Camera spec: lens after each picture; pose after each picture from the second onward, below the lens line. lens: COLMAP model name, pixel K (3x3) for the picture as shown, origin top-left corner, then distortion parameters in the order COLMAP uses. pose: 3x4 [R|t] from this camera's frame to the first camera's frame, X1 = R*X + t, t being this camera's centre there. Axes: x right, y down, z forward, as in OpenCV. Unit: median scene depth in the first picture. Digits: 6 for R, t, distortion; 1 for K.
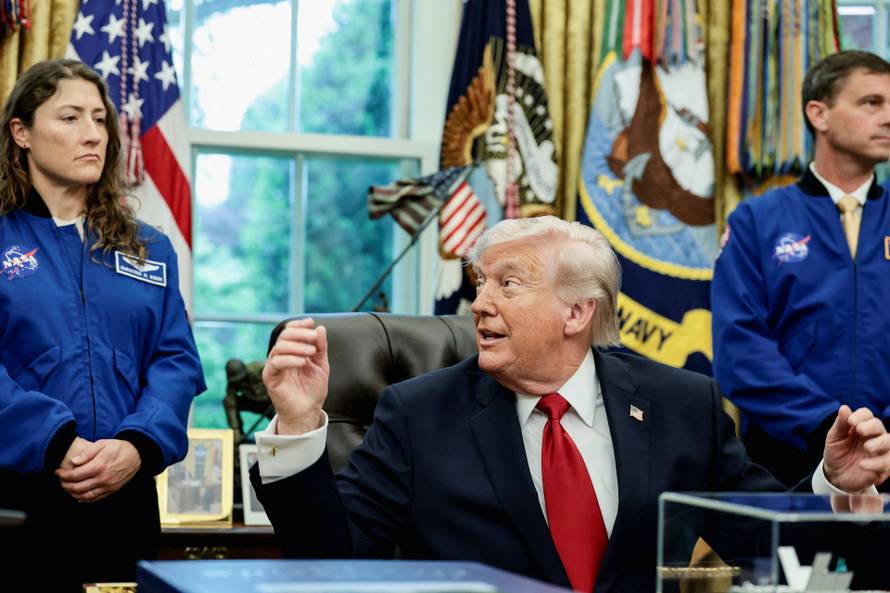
lens RADIAL K [[1876.3, 0, 449.1], [0, 1876.3, 303.5], [0, 0, 1]] dist [-0.016899, 0.000000]
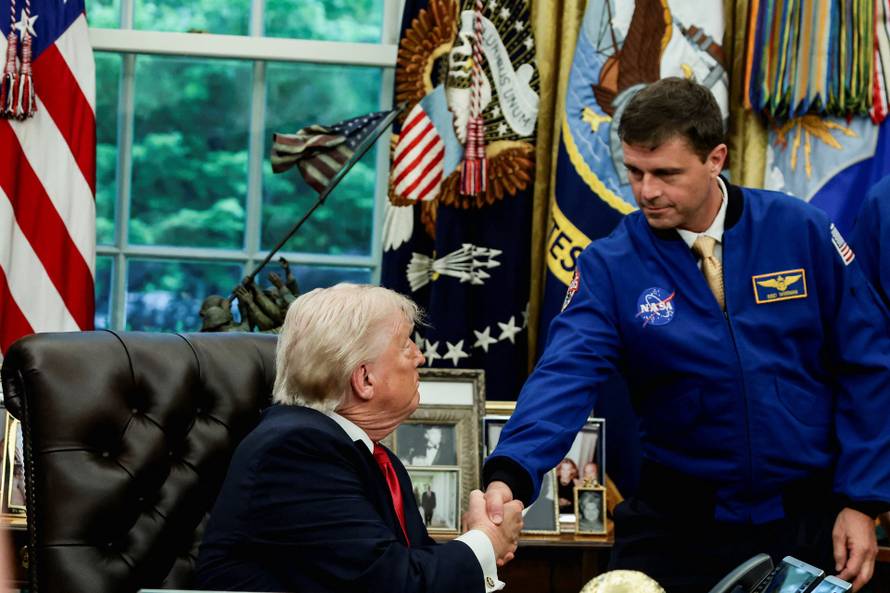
lens RADIAL K [[3082.4, 0, 449.4], [0, 3082.4, 302.6], [0, 0, 1]] dist [-0.012717, 0.000000]
pose [[0.986688, 0.040667, -0.157460, 0.242572], [-0.026380, 0.995429, 0.091784, -0.107600], [0.160473, -0.086408, 0.983251, -0.362175]]
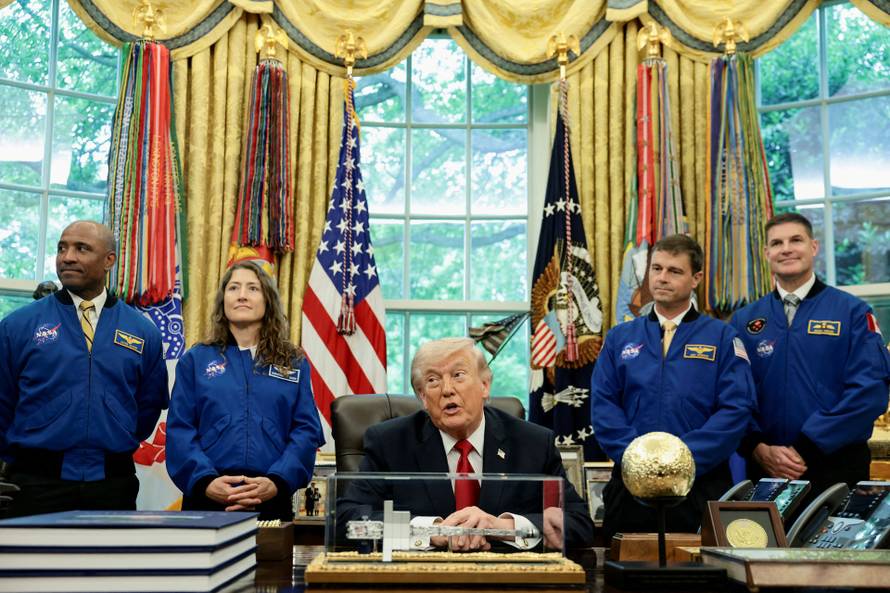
lens RADIAL K [[1192.4, 0, 439.3], [0, 1192.4, 294.1], [0, 0, 1]] dist [0.118780, 0.000000]
pose [[0.960722, -0.052556, -0.272490, 0.215563], [0.024118, 0.994001, -0.106683, 0.022652], [0.276462, 0.095921, 0.956226, -0.069078]]
